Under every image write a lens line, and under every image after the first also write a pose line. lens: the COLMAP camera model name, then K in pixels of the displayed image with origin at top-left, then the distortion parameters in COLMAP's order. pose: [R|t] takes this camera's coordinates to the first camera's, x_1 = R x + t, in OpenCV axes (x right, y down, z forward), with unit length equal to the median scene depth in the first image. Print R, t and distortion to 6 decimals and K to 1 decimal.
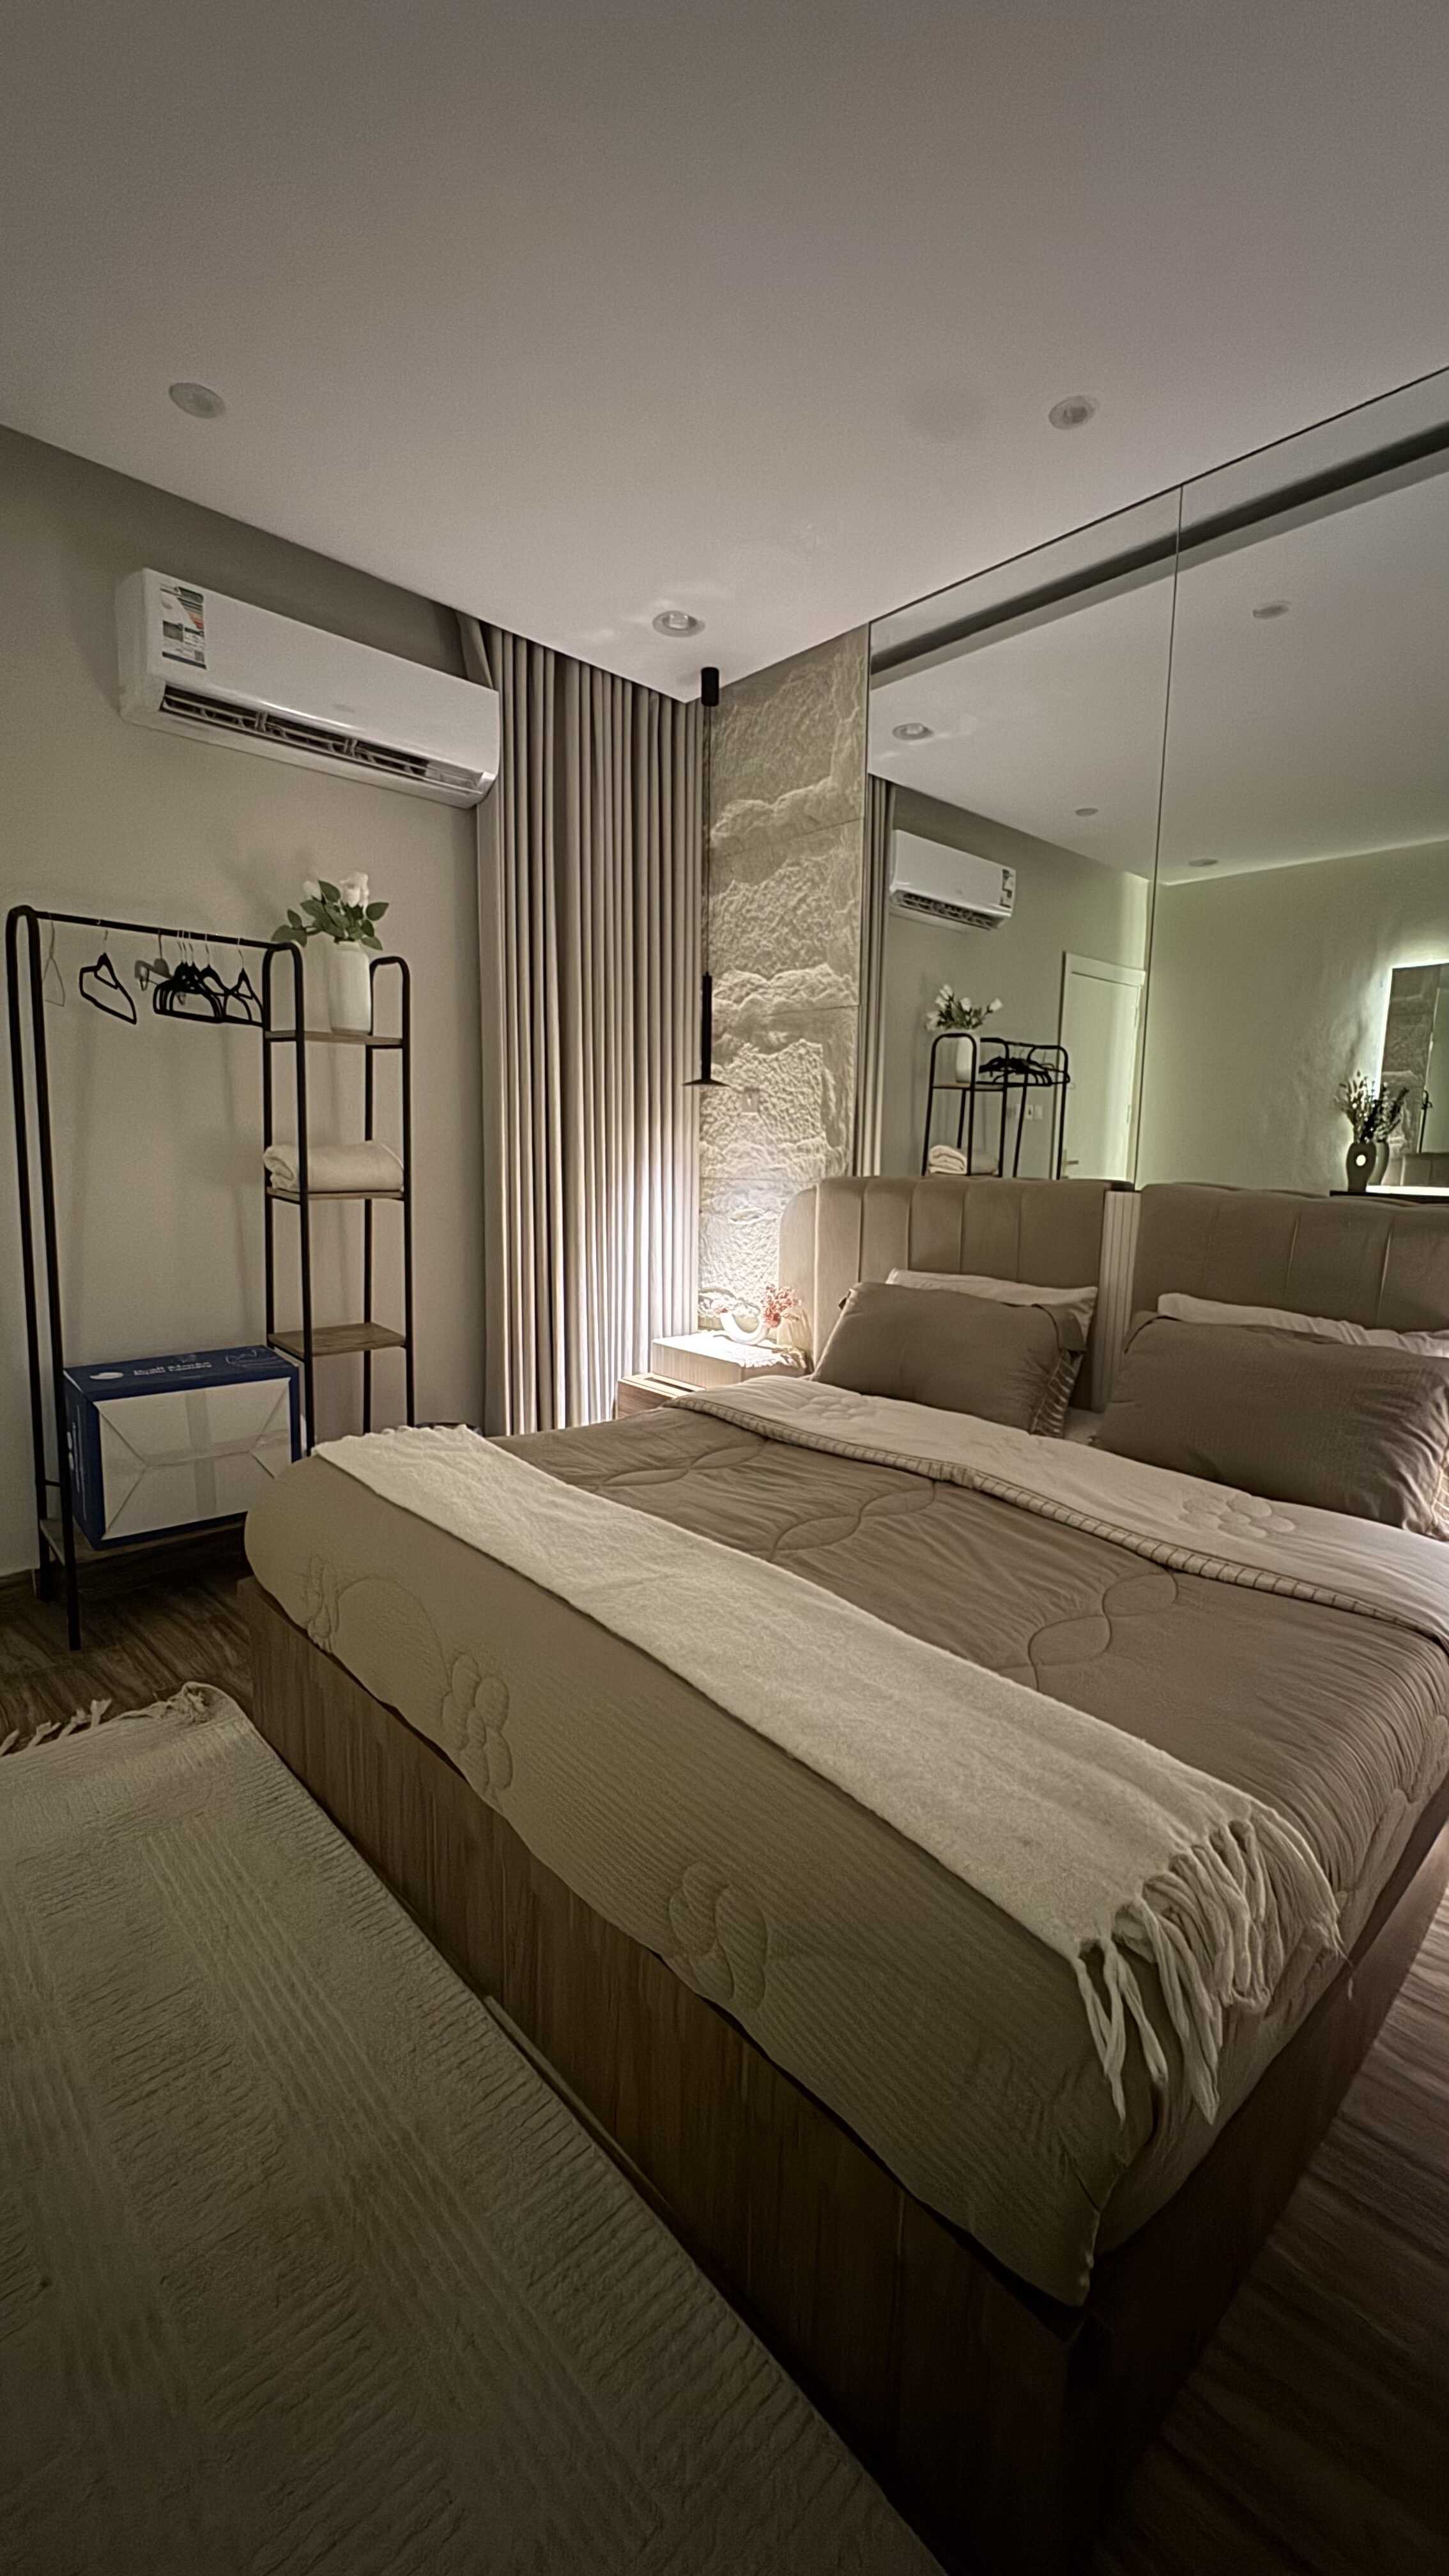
lens RADIAL K [[1030.6, 0, 724.5], [0, 1030.6, 1288.0], [0, 0, 1]] dist [-0.000454, 0.000006]
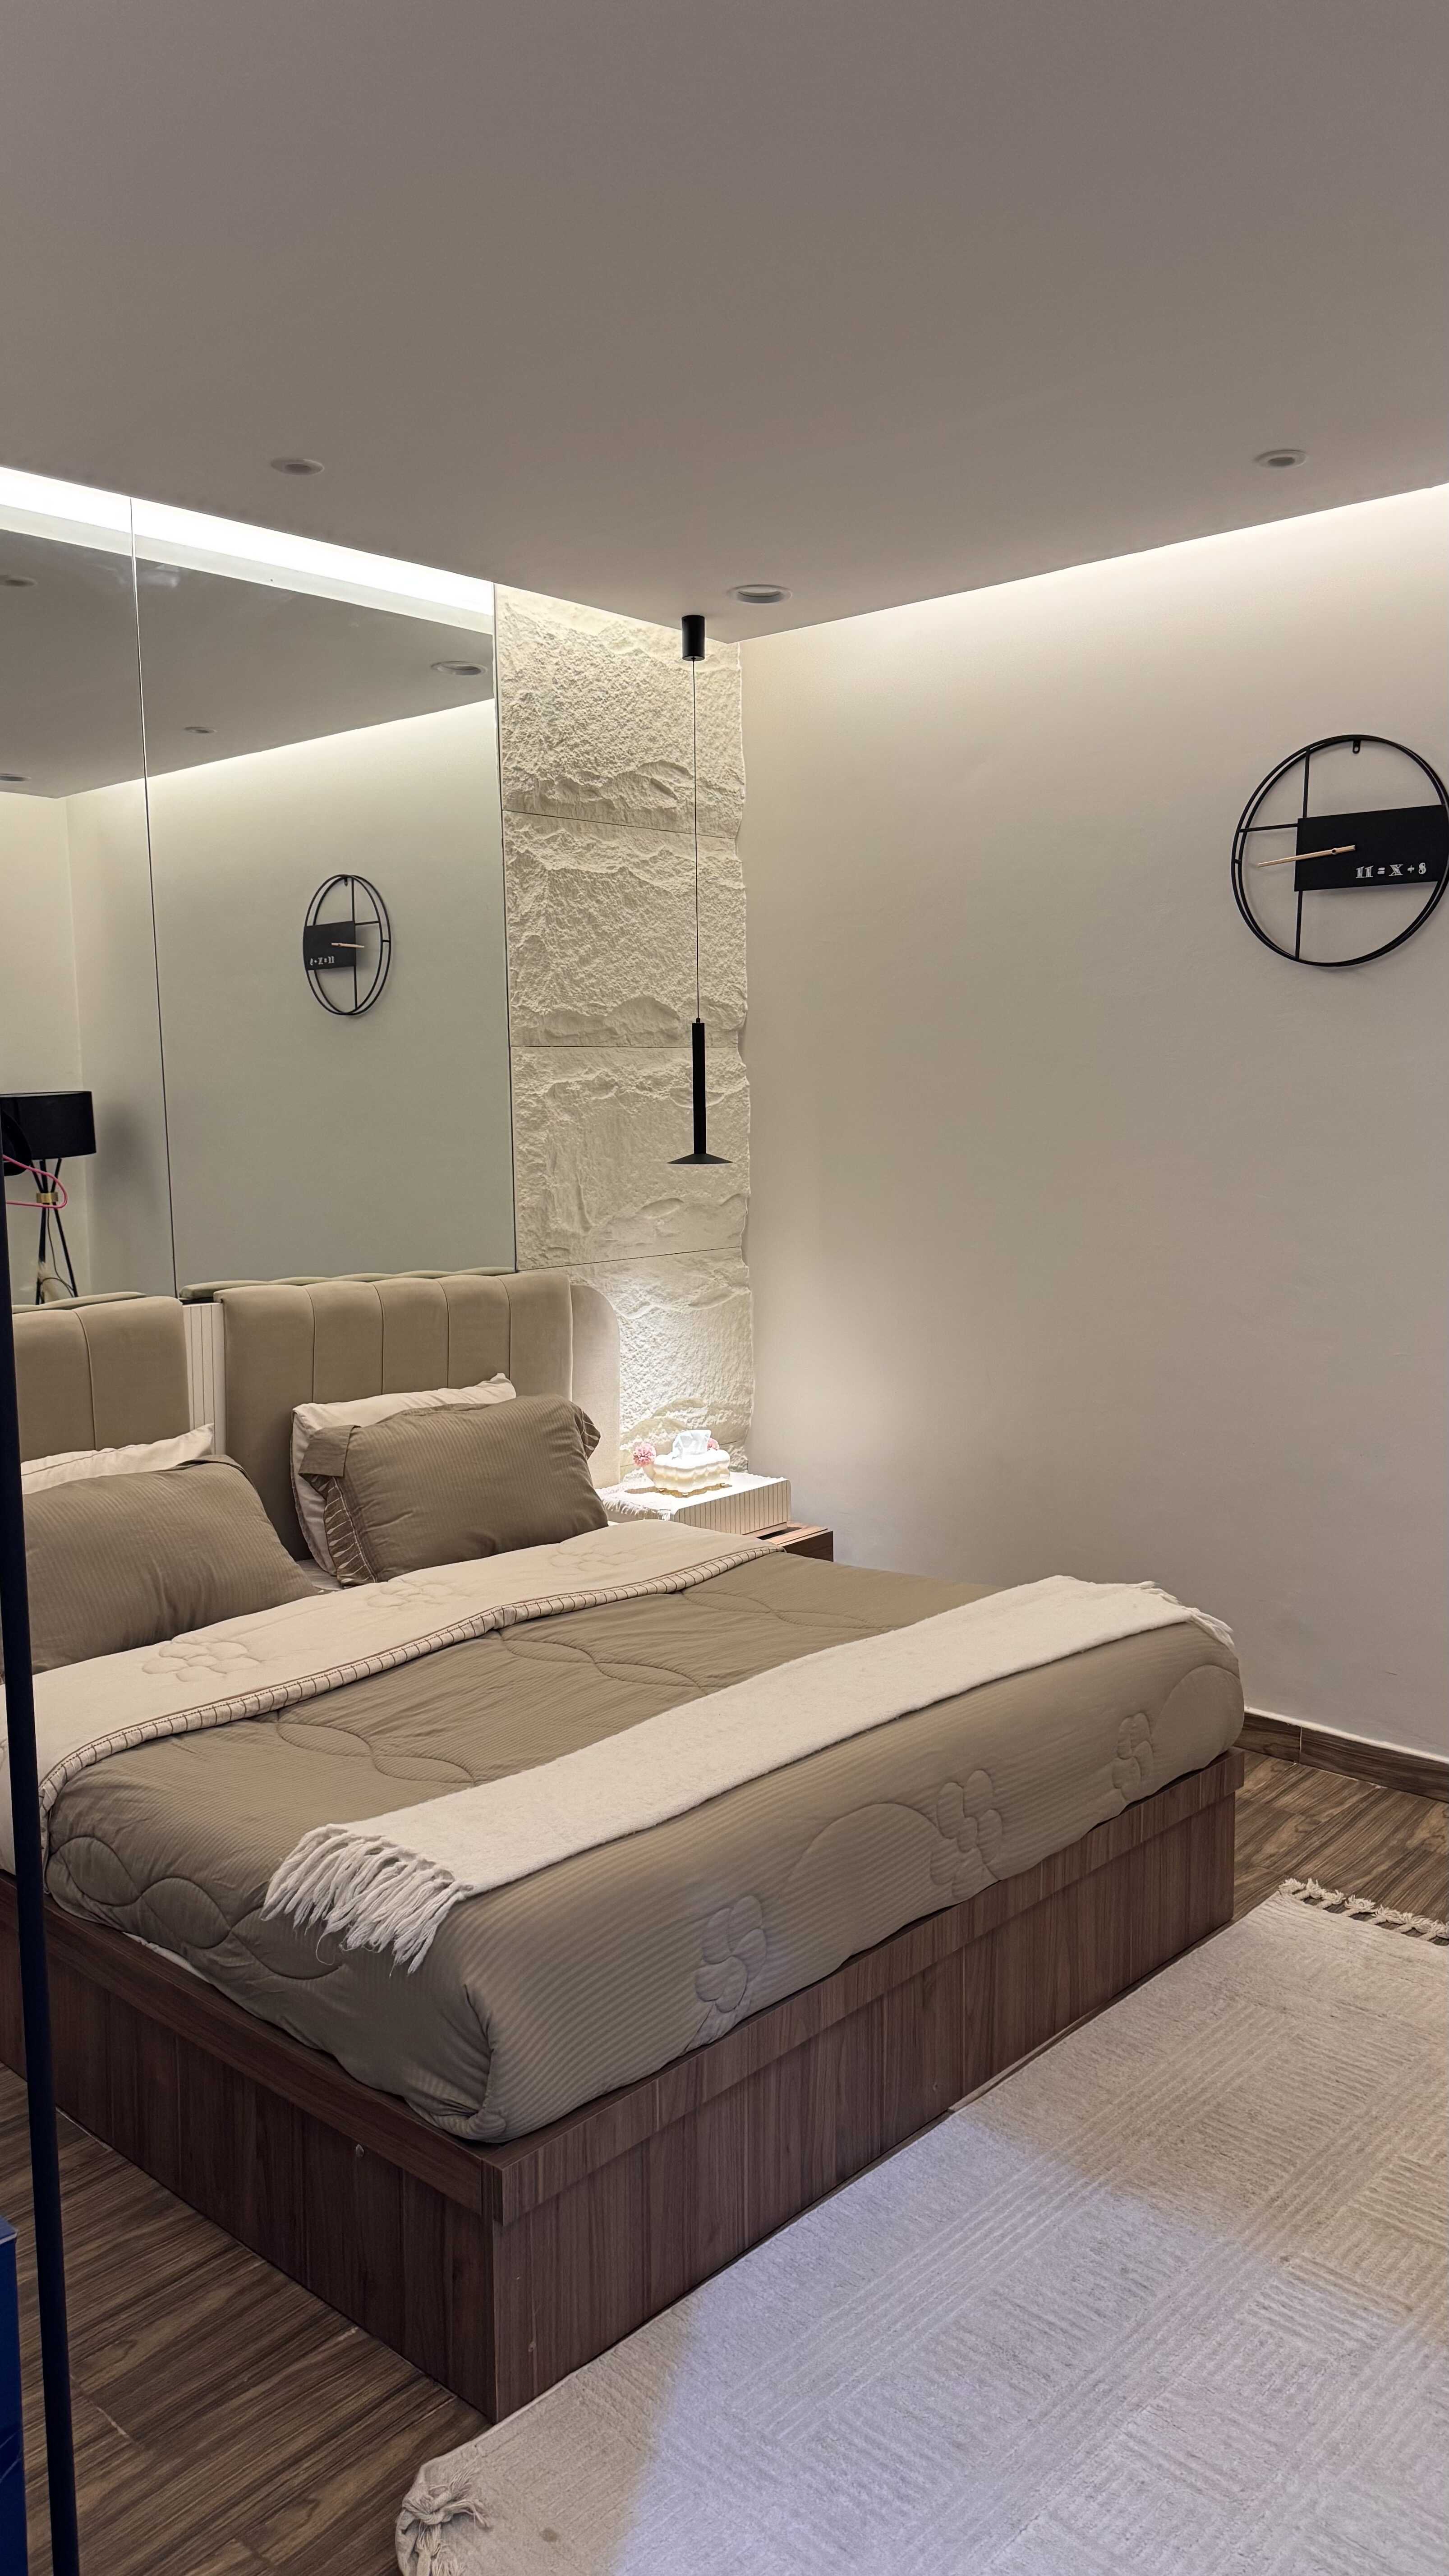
lens RADIAL K [[1797.3, 0, 725.9], [0, 1797.3, 1281.9], [0, 0, 1]] dist [0.084992, -0.116409]
pose [[-0.049897, -0.126514, 0.990709, -1.446234], [0.164911, 0.977286, 0.133106, -0.317260], [-0.985046, 0.170020, -0.027900, 0.839812]]
